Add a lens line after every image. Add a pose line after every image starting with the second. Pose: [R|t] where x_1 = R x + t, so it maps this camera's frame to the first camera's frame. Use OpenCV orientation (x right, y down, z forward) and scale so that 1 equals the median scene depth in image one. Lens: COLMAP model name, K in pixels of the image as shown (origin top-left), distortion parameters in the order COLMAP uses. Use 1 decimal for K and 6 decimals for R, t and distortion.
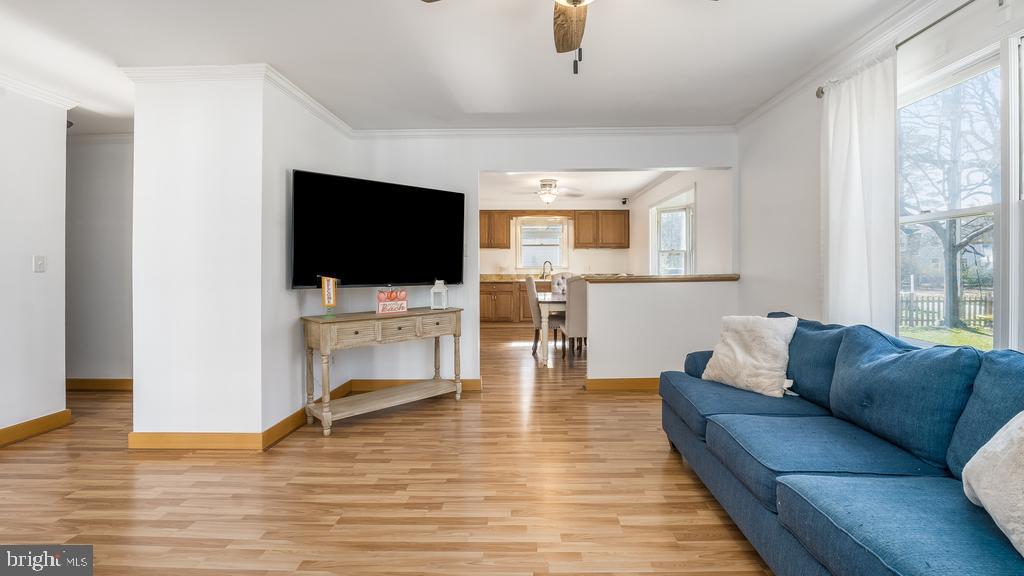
lens RADIAL K [[439.8, 0, 515.3], [0, 439.8, 264.4], [0, 0, 1]] dist [-0.000993, -0.000106]
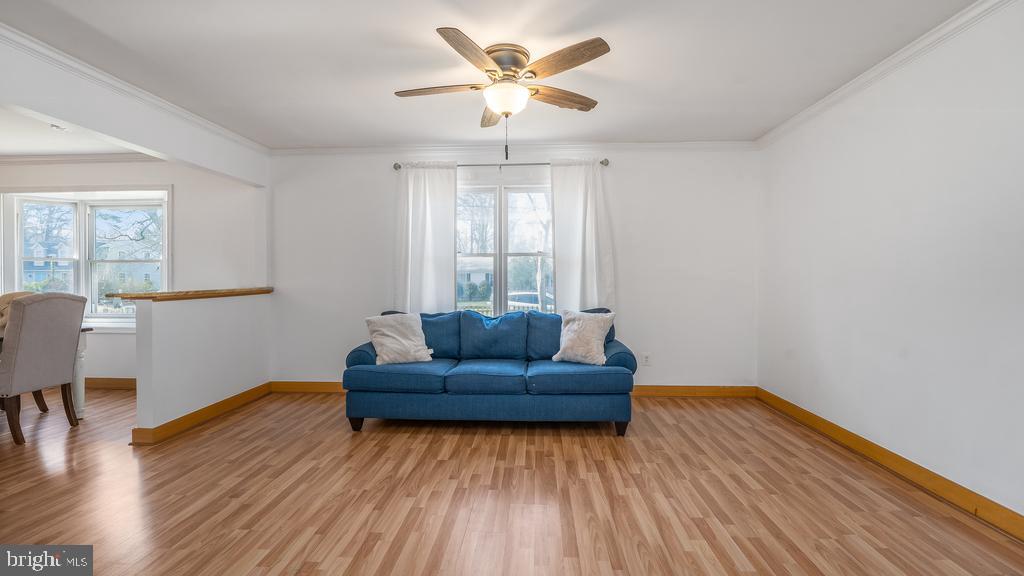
lens RADIAL K [[460.6, 0, 512.0], [0, 460.6, 288.0], [0, 0, 1]] dist [-0.000194, 0.000020]
pose [[0.032035, -0.013476, 0.999396, -1.025716], [-0.003238, 0.999902, 0.013587, 0.011731], [-0.999481, -0.003672, 0.031989, 0.617140]]
